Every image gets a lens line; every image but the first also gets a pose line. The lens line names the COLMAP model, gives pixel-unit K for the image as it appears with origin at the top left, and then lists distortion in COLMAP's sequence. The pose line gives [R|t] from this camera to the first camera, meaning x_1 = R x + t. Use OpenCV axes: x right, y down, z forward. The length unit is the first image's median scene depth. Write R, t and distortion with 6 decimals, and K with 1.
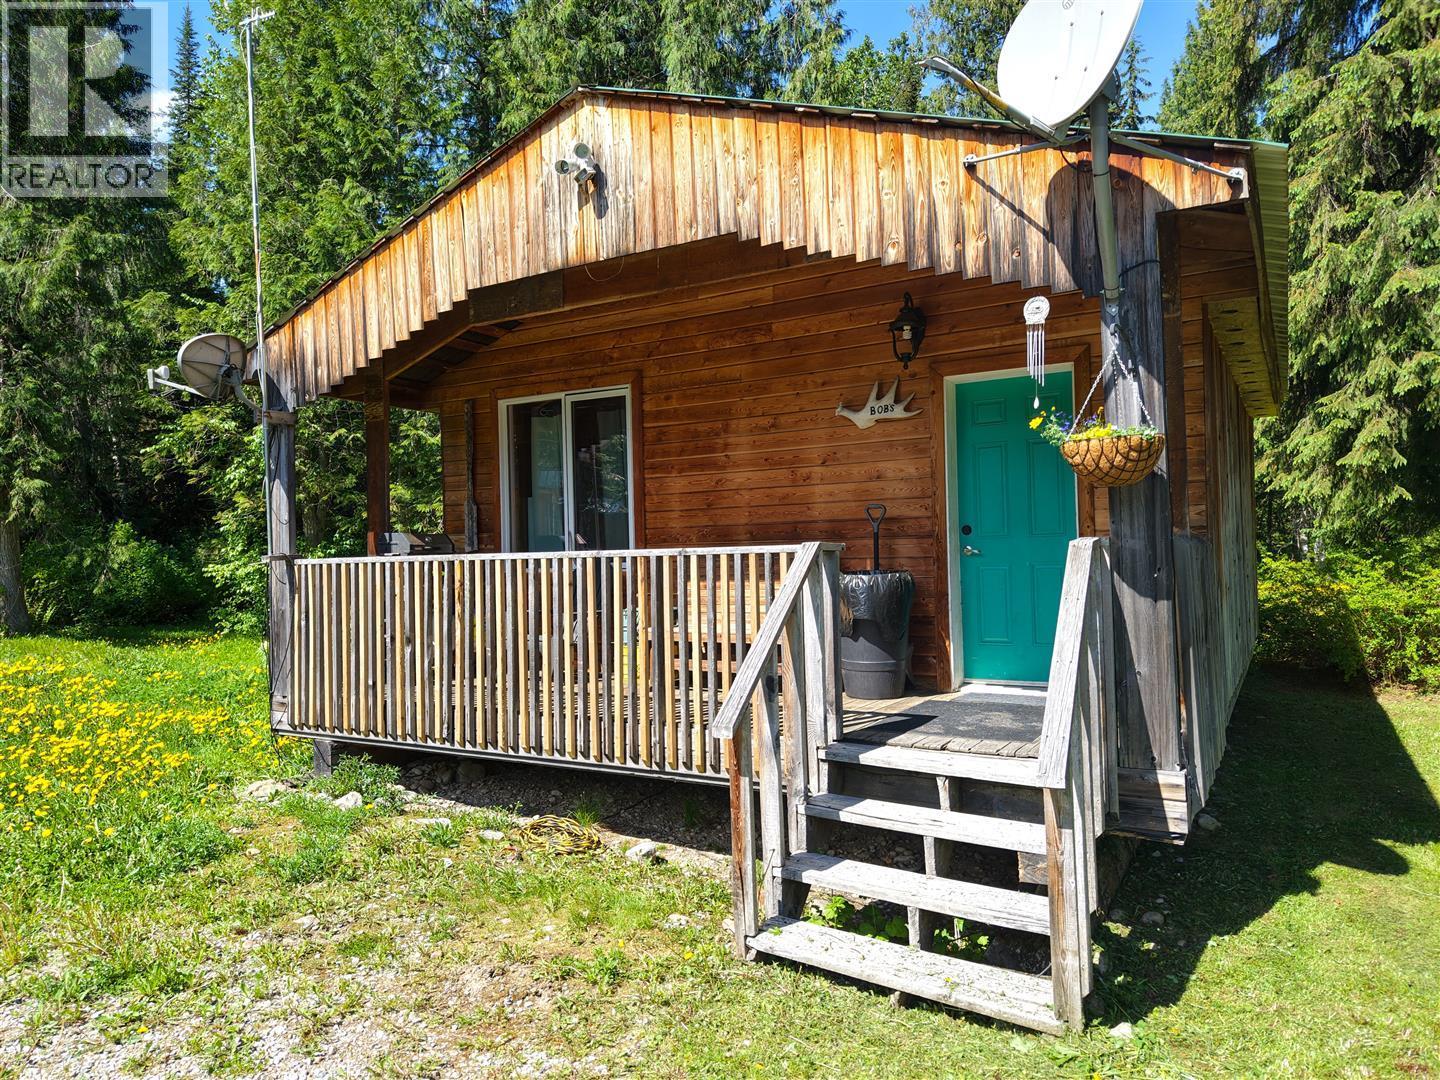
lens RADIAL K [[960.3, 0, 720.0], [0, 960.3, 540.0], [0, 0, 1]] dist [0.048488, -0.037088]
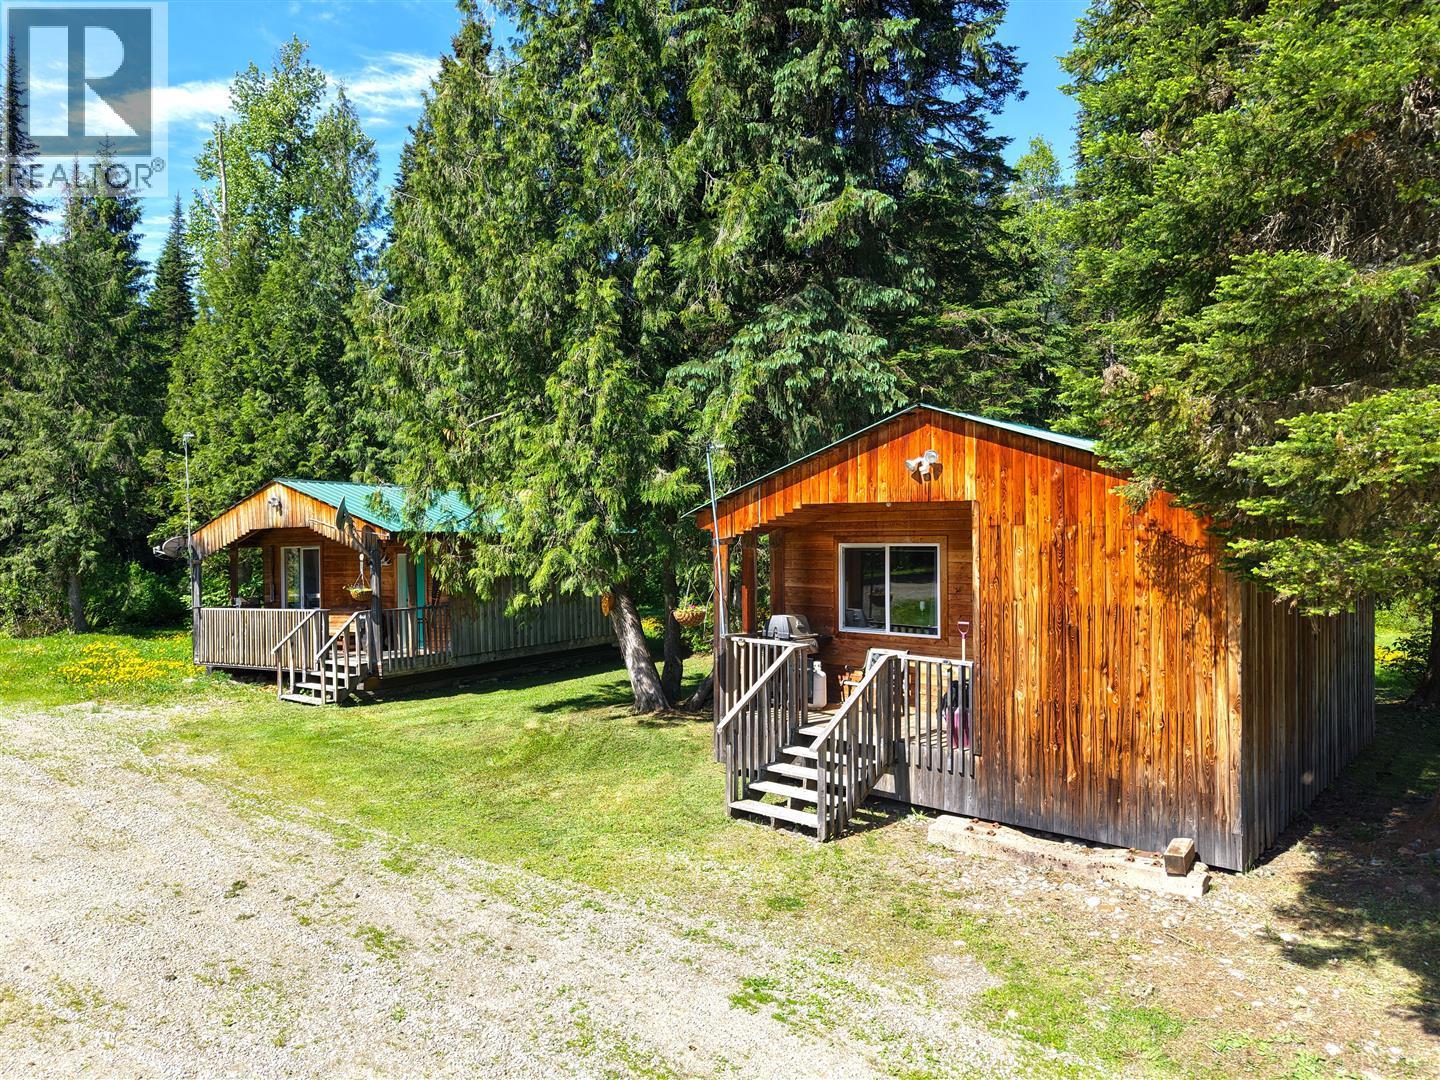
lens RADIAL K [[960.3, 0, 720.0], [0, 960.3, 540.0], [0, 0, 1]] dist [0.048488, -0.037088]
pose [[0.999999, 0.000358, 0.001336, 0.527439], [-0.000360, 0.999999, 0.001556, -0.087749], [-0.001335, -0.001557, 0.999998, -0.912607]]
